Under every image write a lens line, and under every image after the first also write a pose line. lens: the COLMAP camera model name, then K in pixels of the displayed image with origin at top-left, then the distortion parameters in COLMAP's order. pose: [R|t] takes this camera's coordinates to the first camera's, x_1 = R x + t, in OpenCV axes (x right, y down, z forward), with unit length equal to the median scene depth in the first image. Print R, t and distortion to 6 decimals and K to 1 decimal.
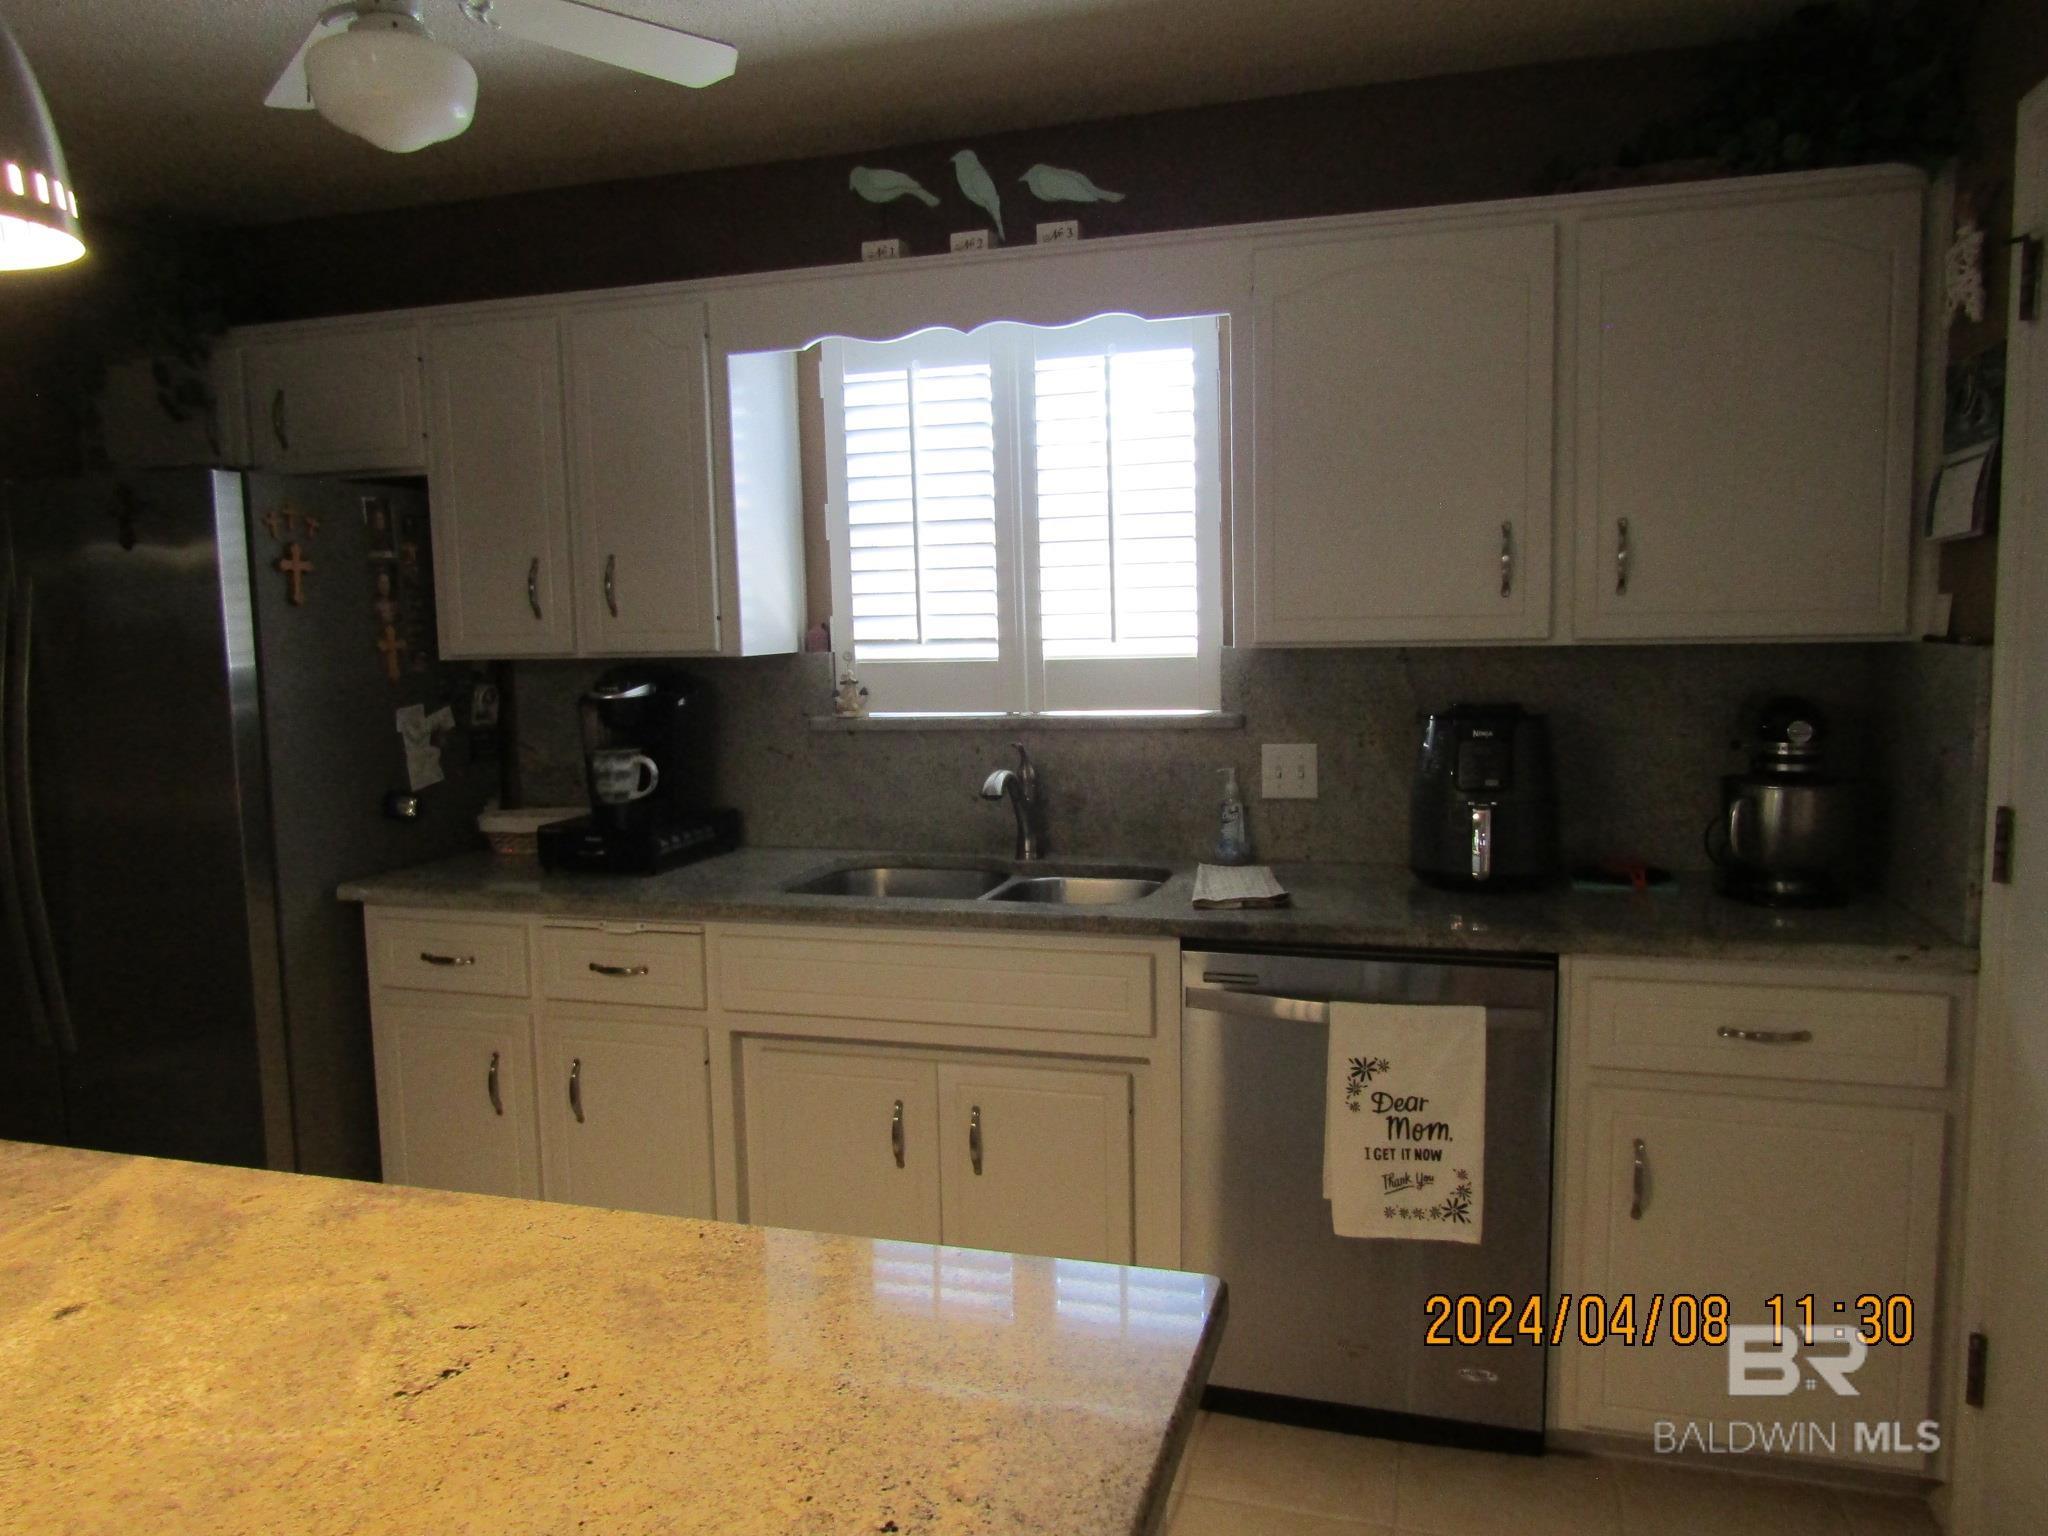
lens RADIAL K [[1459.5, 0, 1024.0], [0, 1459.5, 768.0], [0, 0, 1]] dist [-0.002905, -0.003411]
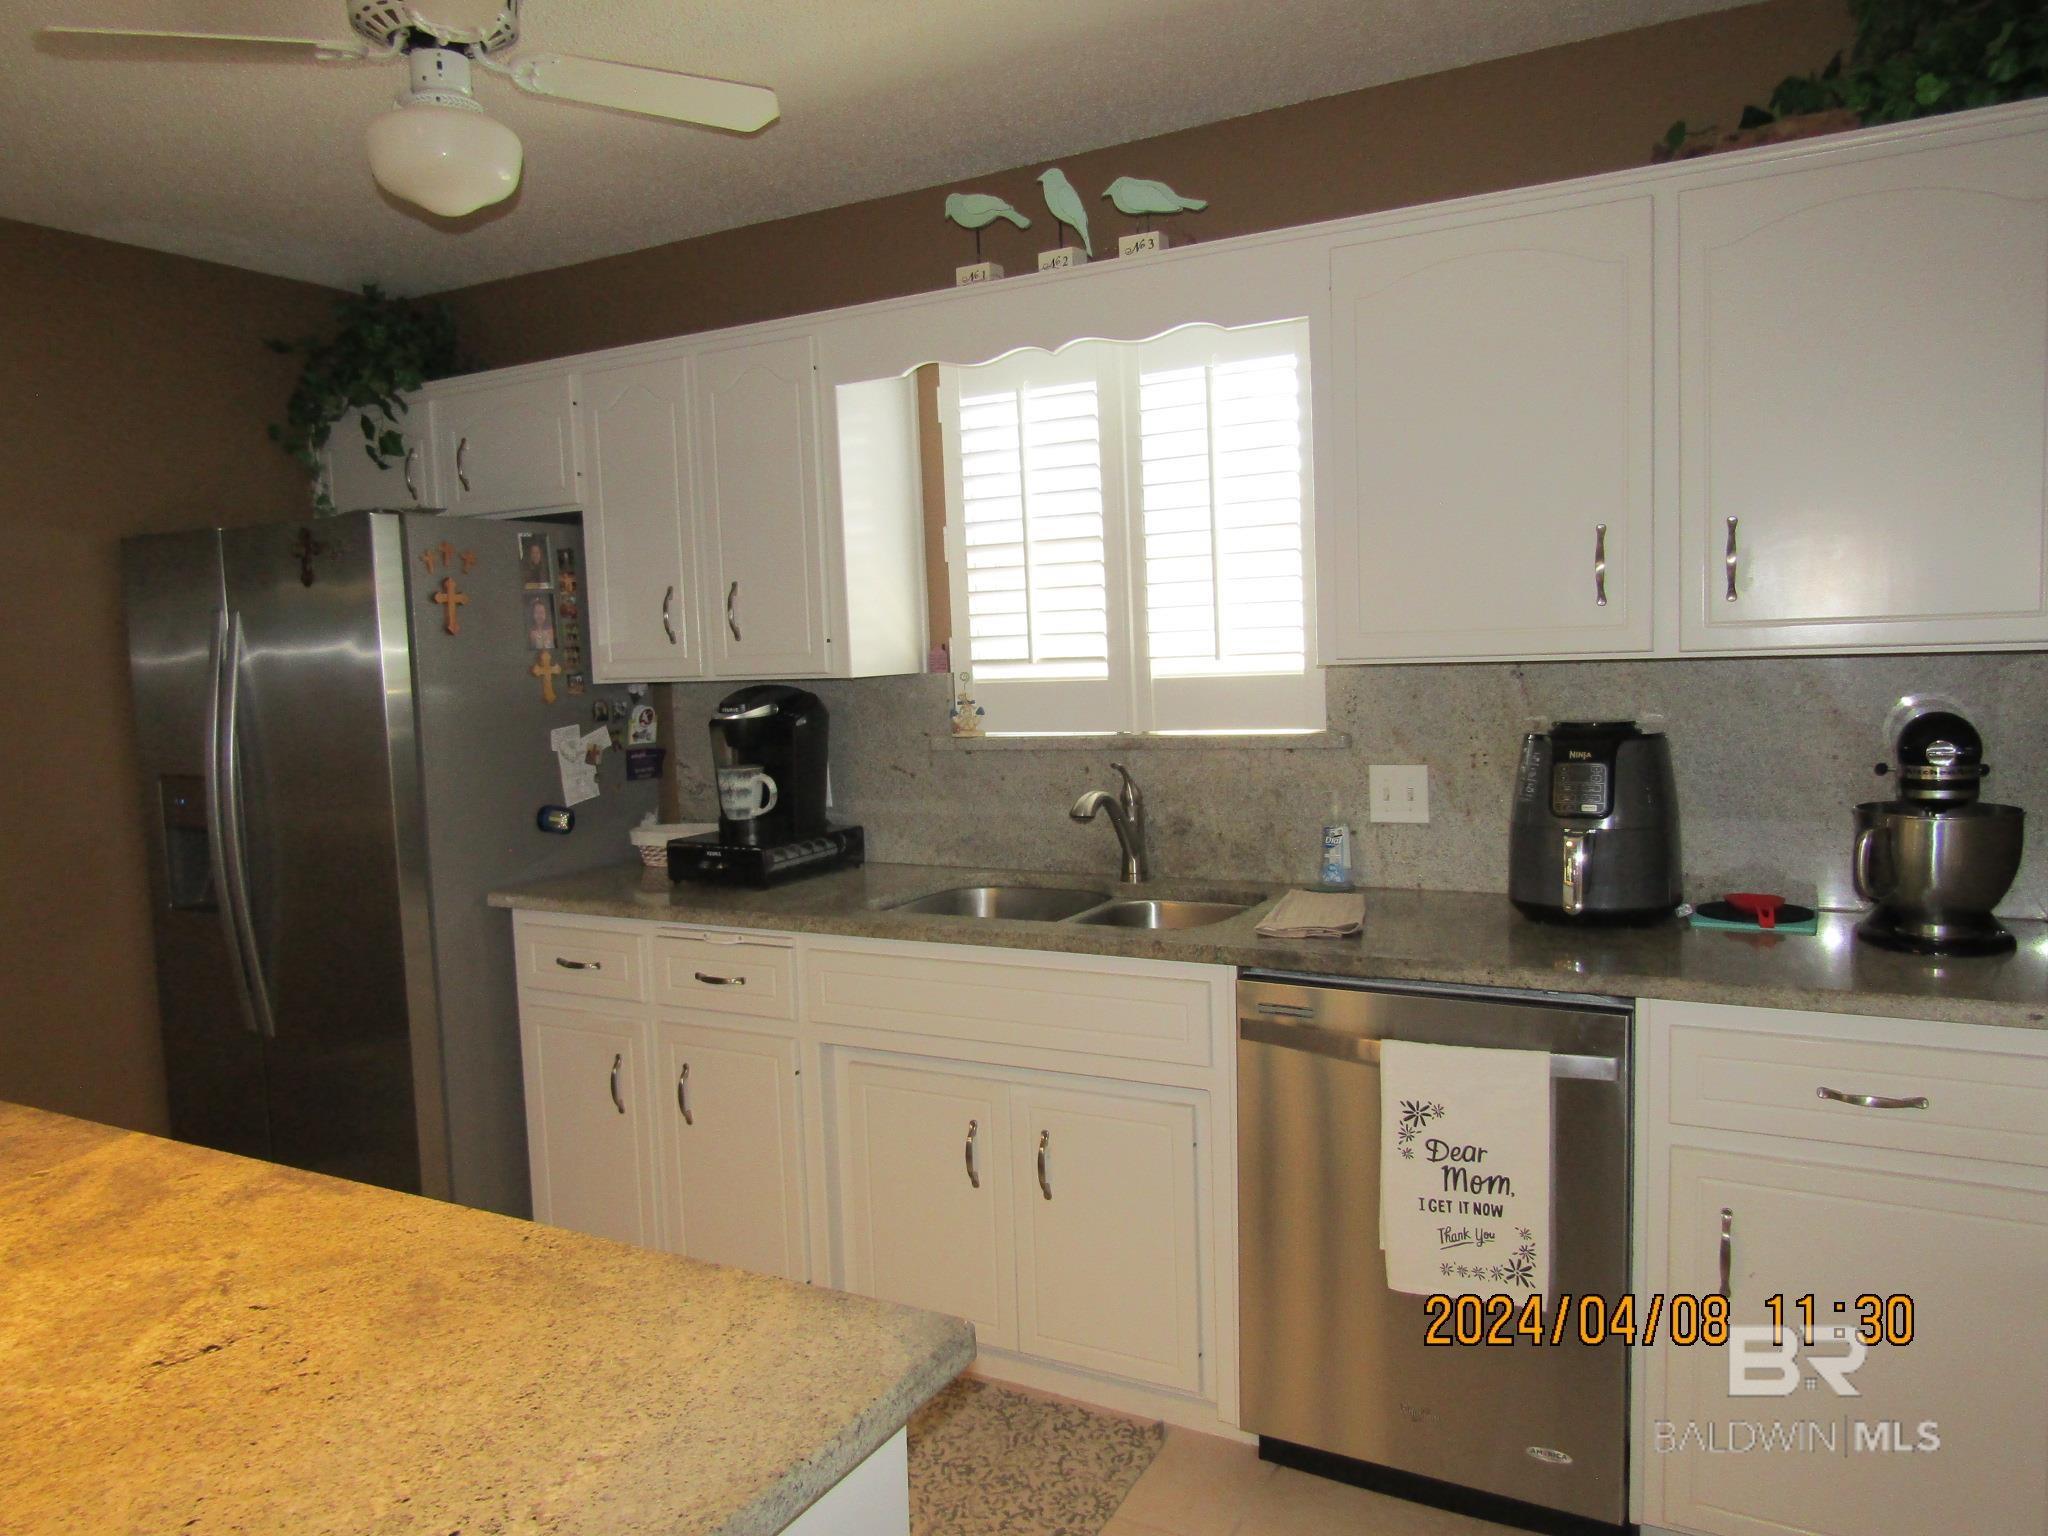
lens RADIAL K [[1462.0, 0, 1024.0], [0, 1462.0, 768.0], [0, 0, 1]] dist [-0.000657, -0.003635]
pose [[0.977747, 0.003896, -0.209753, 0.148926], [-0.006505, 0.999910, -0.011750, -0.001850], [0.209688, 0.012853, 0.977684, 0.023416]]
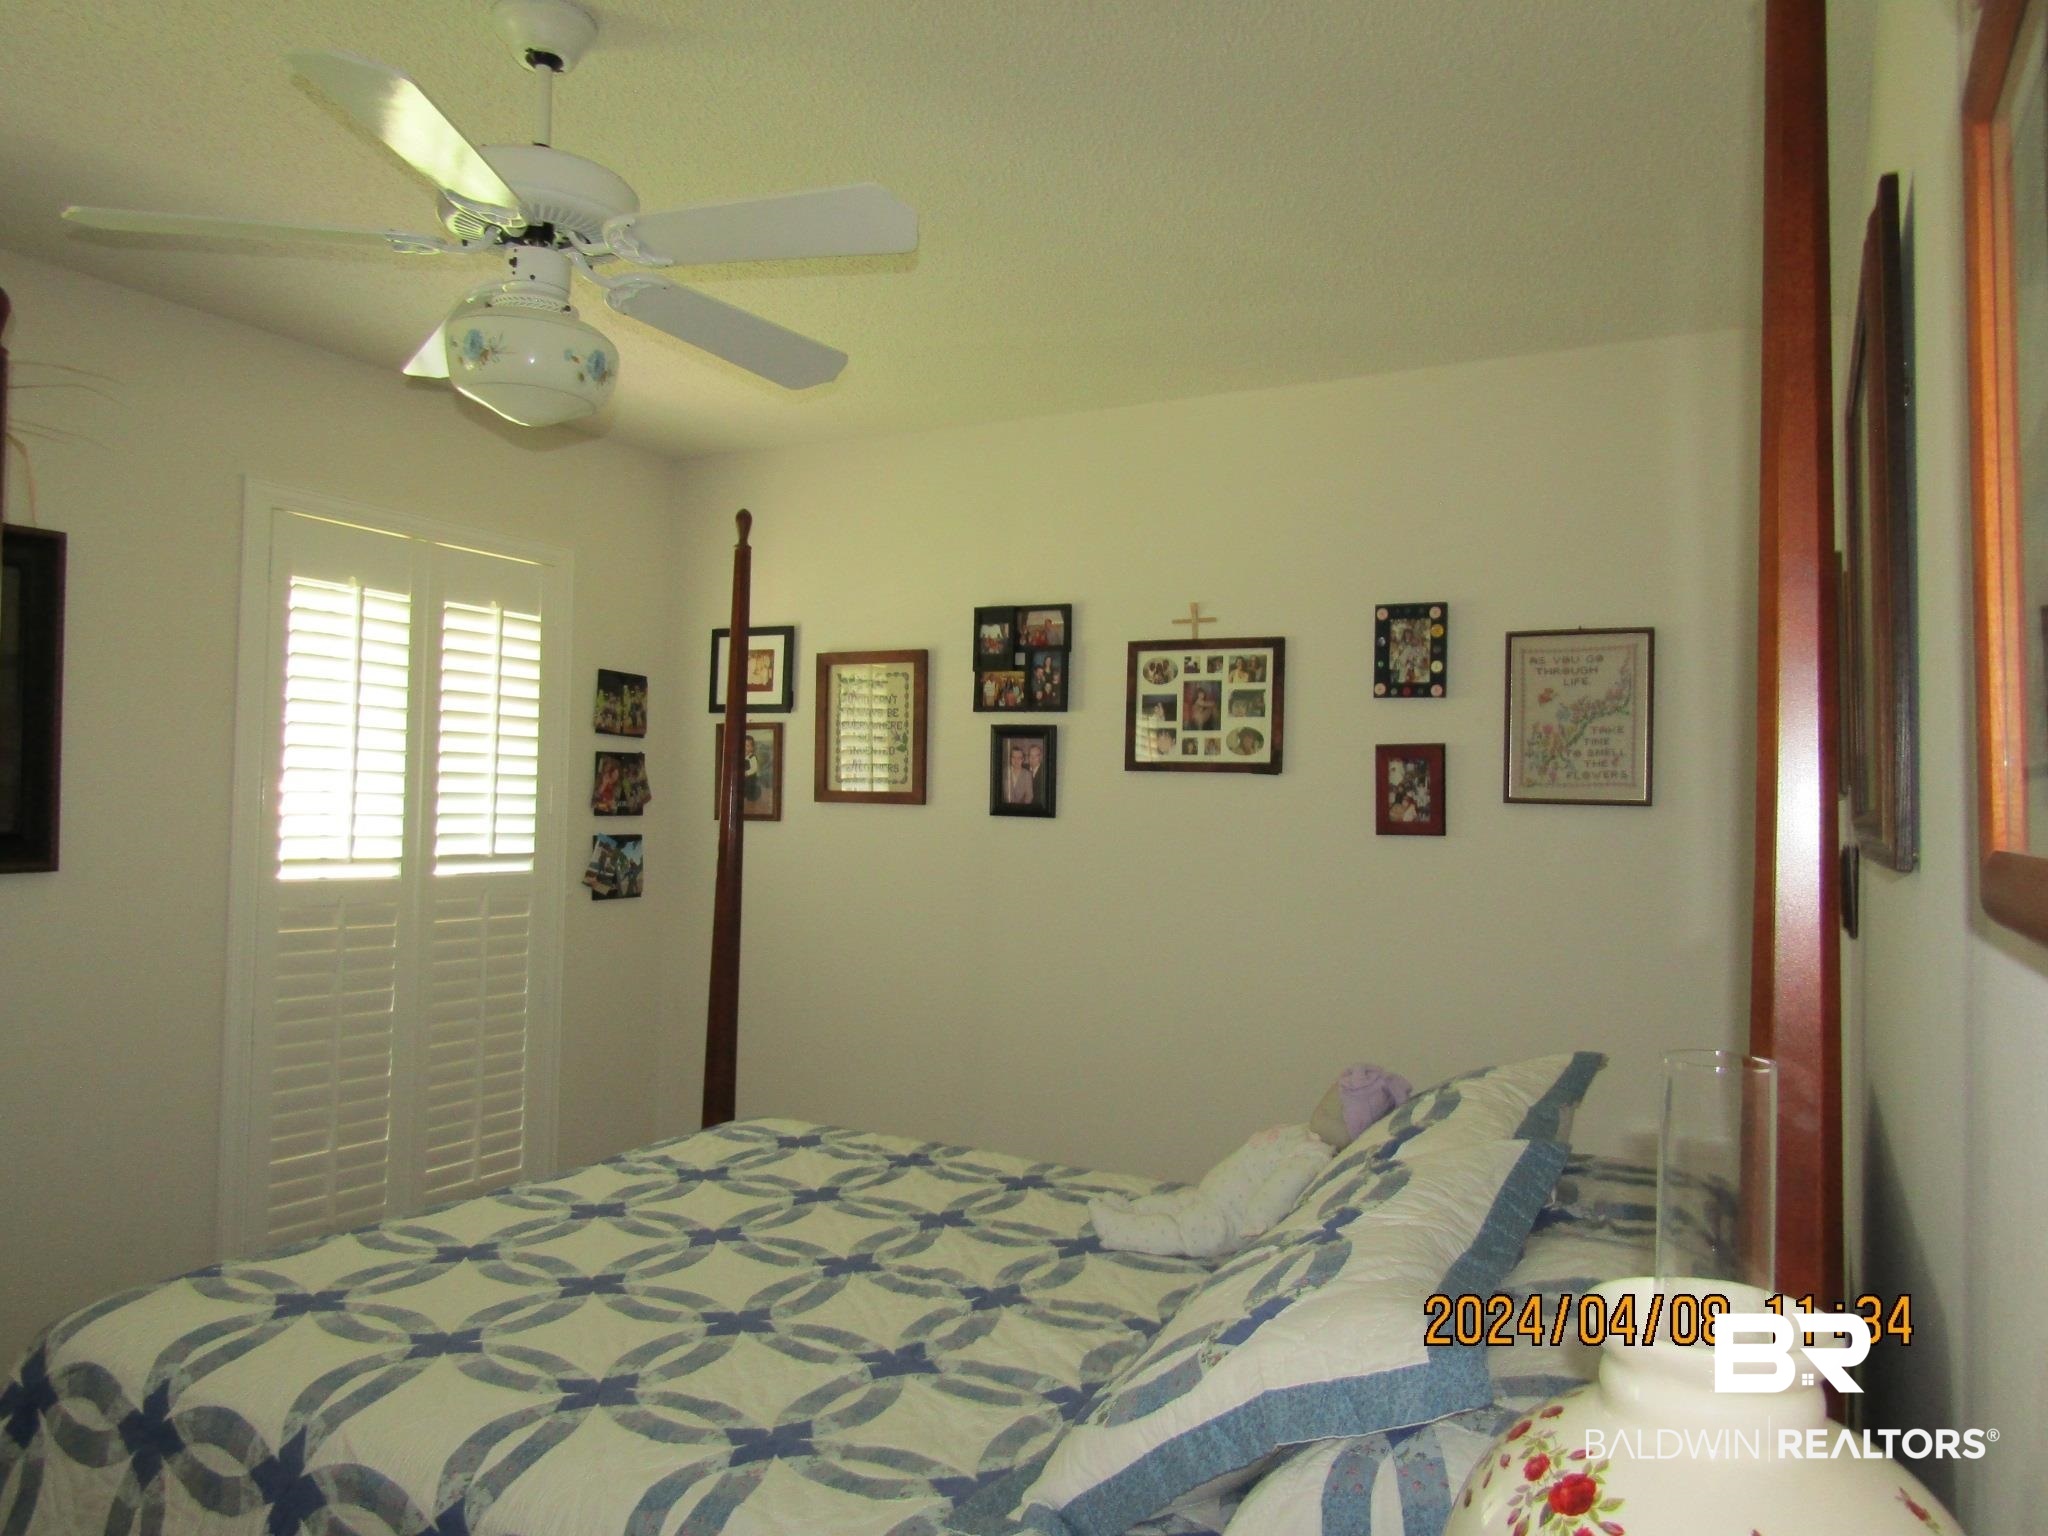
lens RADIAL K [[1476.8, 0, 1024.0], [0, 1476.8, 768.0], [0, 0, 1]] dist [0.007583, -0.004353]
pose [[0.179514, 0.063540, 0.981701, -1.048319], [0.084765, 0.993202, -0.079784, -0.036019], [-0.980097, 0.097536, 0.172907, 0.433511]]
